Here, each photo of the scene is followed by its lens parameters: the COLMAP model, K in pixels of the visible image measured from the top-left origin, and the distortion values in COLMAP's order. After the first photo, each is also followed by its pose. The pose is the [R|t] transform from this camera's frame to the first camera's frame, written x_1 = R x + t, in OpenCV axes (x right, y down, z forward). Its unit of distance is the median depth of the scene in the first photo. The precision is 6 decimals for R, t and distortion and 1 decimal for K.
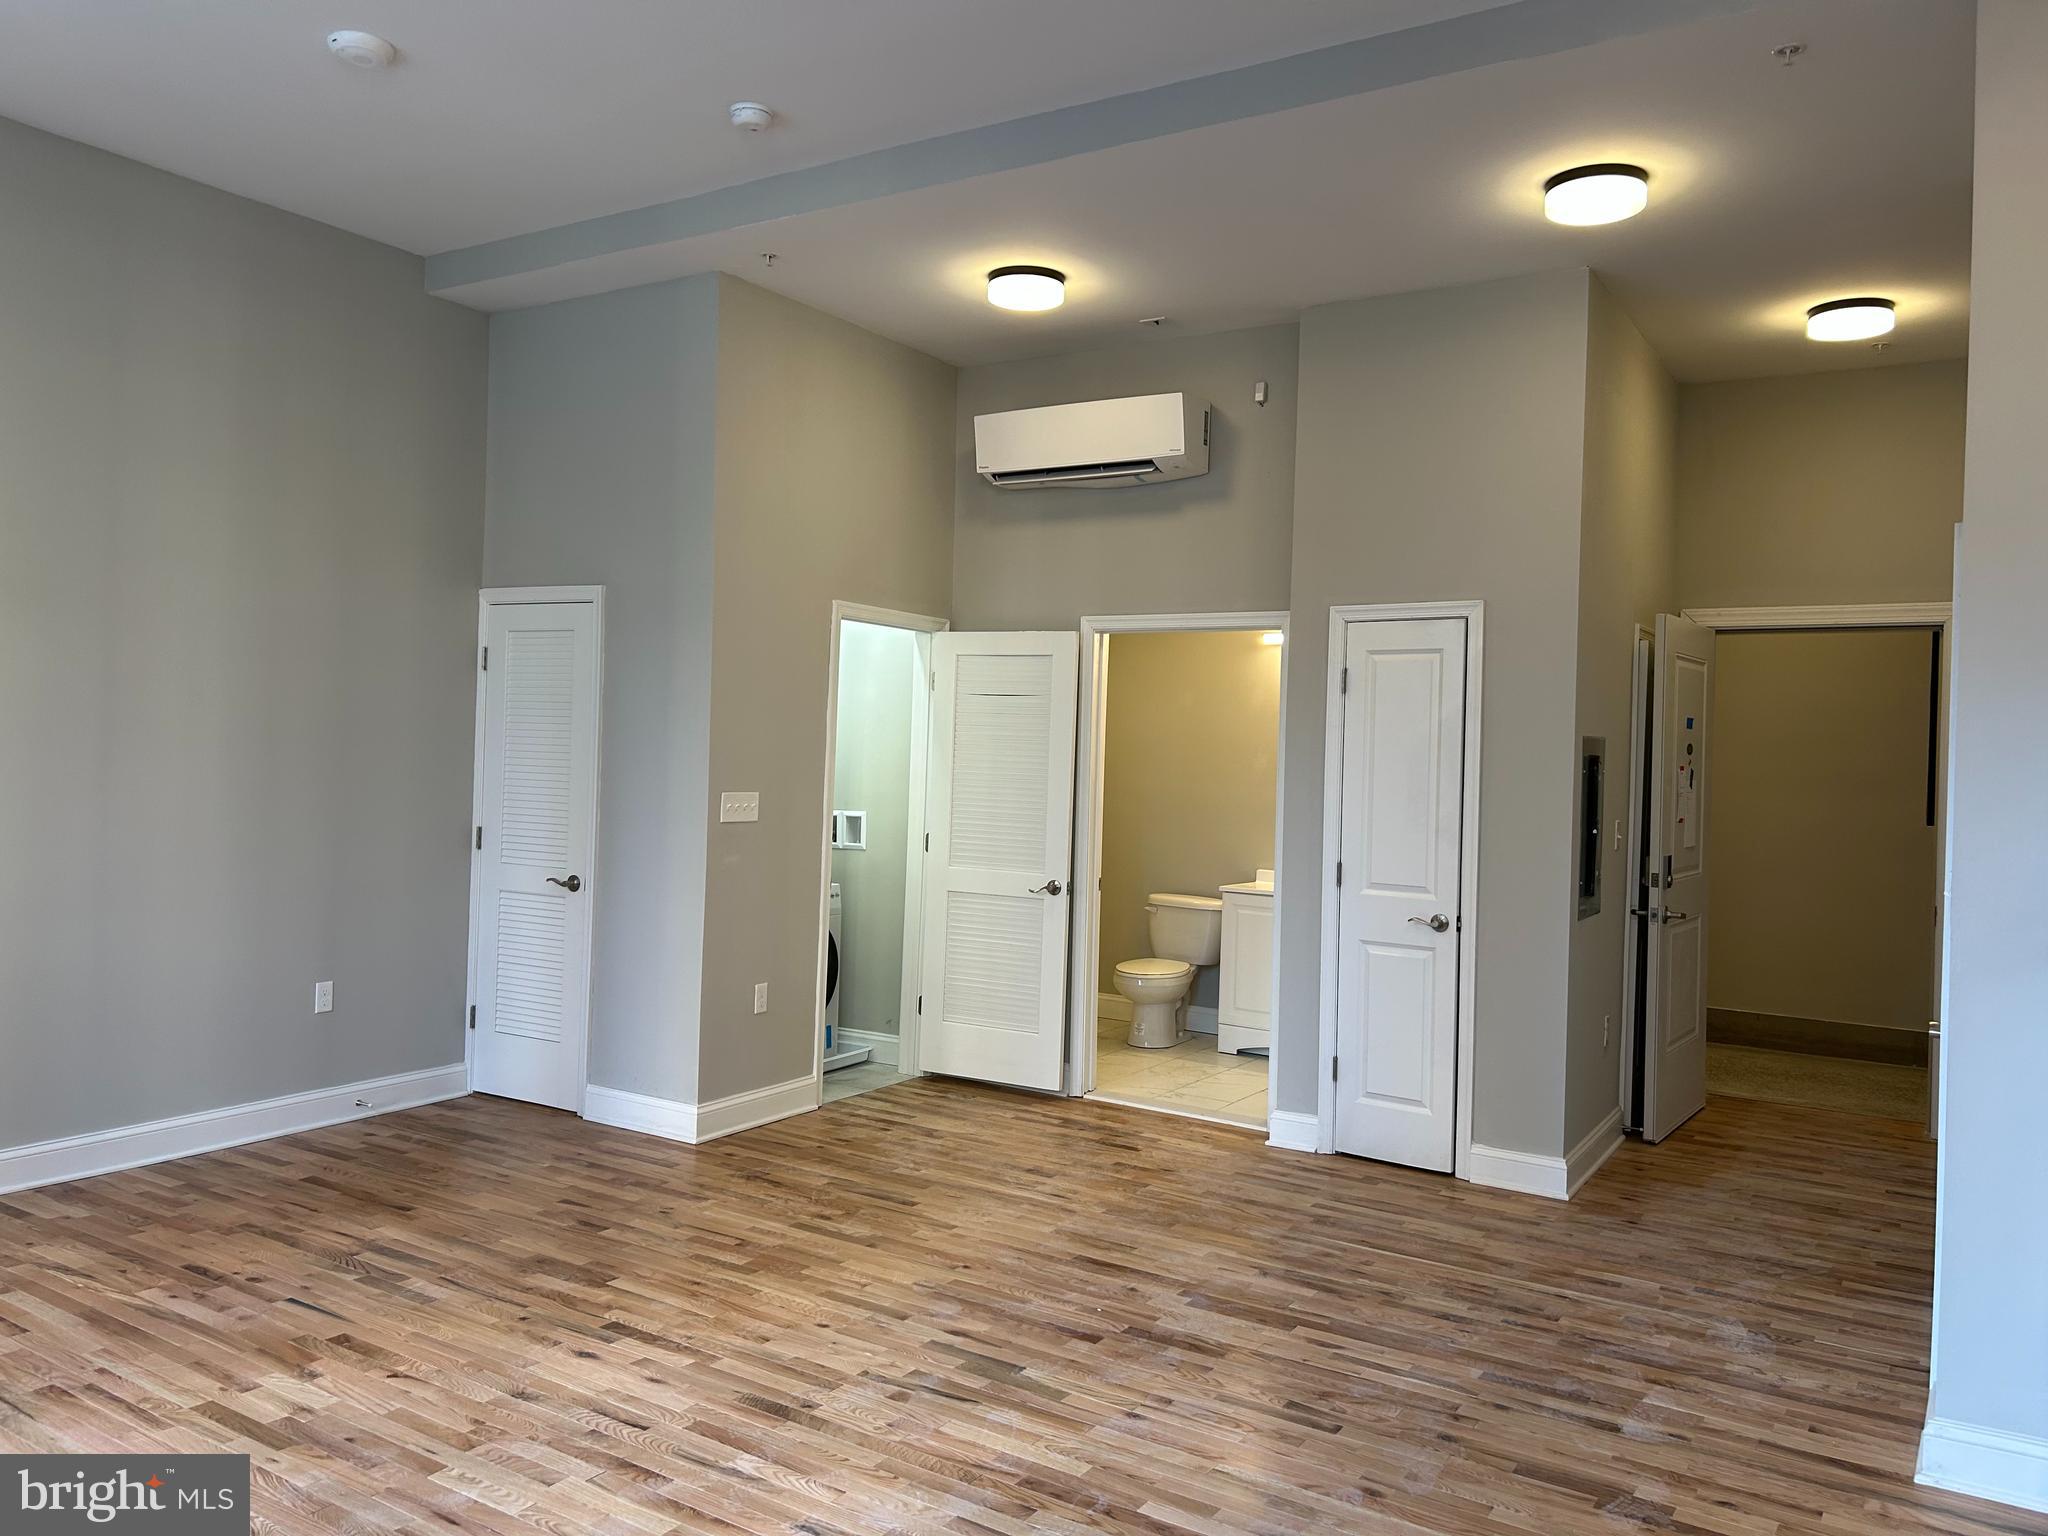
lens RADIAL K [[1528.7, 0, 1006.6], [0, 1528.7, 761.8], [0, 0, 1]] dist [0.057506, -0.043486]
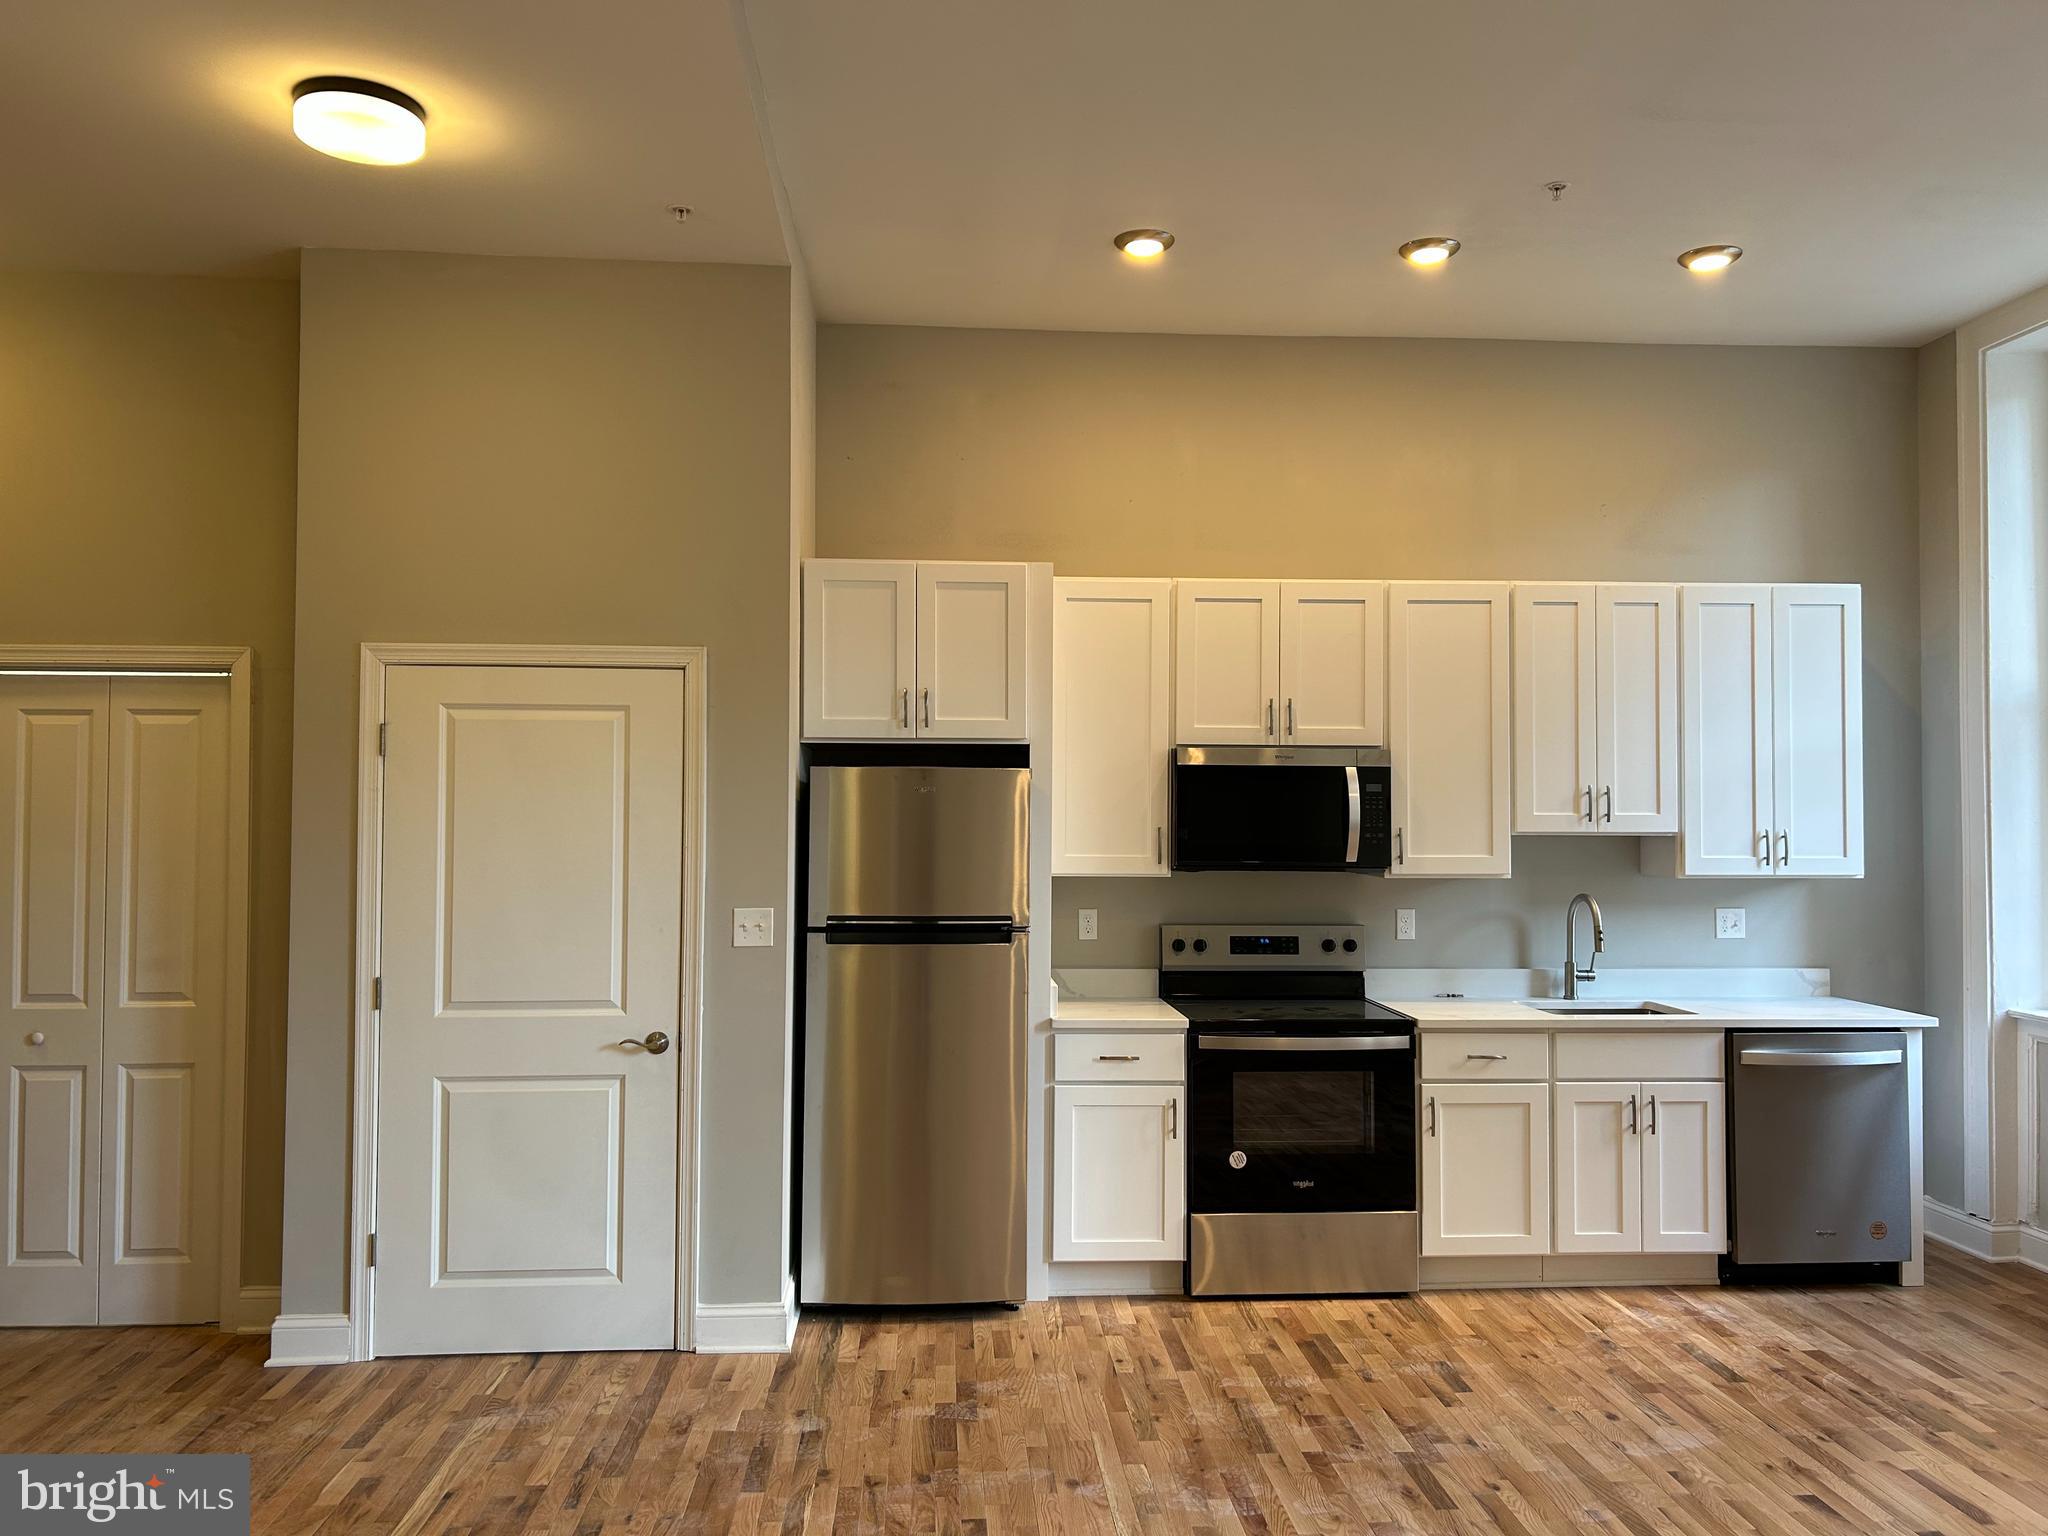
lens RADIAL K [[1557.0, 0, 1024.0], [0, 1557.0, 768.0], [0, 0, 1]] dist [0.071992, -0.068144]
pose [[-0.592157, -0.013798, 0.805705, -0.496272], [-0.012724, 0.999889, 0.007772, -0.051177], [-0.805722, -0.005649, -0.592267, 1.261655]]
